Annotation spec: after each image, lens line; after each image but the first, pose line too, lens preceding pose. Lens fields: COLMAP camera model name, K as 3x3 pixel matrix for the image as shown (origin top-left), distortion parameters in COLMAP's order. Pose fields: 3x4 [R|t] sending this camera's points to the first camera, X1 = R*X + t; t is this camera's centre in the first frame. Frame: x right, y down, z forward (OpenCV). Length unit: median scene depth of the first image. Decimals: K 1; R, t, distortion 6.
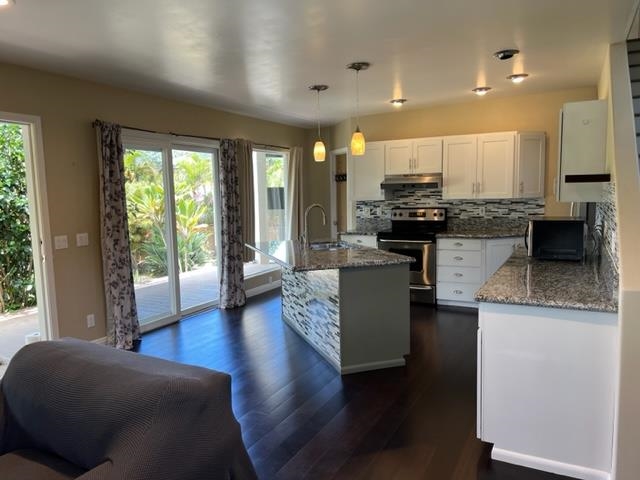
lens RADIAL K [[478.7, 0, 320.0], [0, 478.7, 240.0], [0, 0, 1]] dist [0.120601, -0.207826]
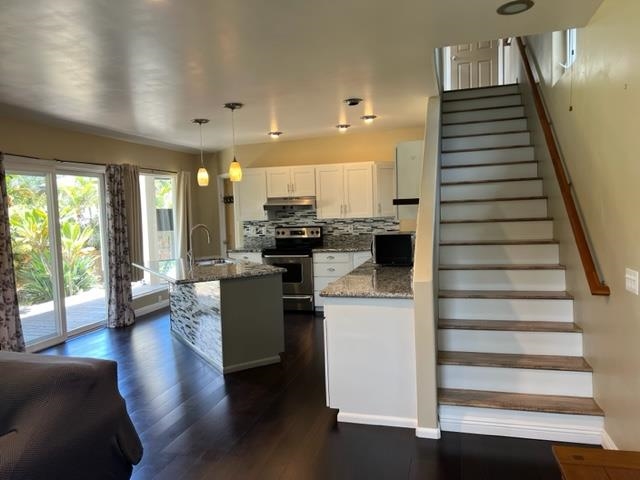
lens RADIAL K [[478.7, 0, 320.0], [0, 478.7, 240.0], [0, 0, 1]] dist [0.120601, -0.207826]
pose [[0.978470, -0.023562, 0.205038, 0.026682], [0.032231, 0.998717, -0.039045, 0.010610], [-0.203855, 0.044813, 0.977975, -0.115688]]
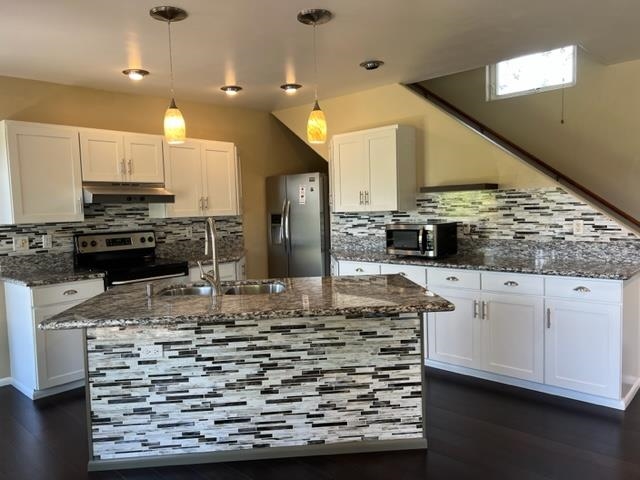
lens RADIAL K [[478.7, 0, 320.0], [0, 478.7, 240.0], [0, 0, 1]] dist [0.120601, -0.207826]
pose [[0.257240, -0.051640, 0.964967, -0.431304], [0.123368, 0.992155, 0.020208, -0.037014], [-0.958440, 0.113848, 0.261593, 0.595224]]
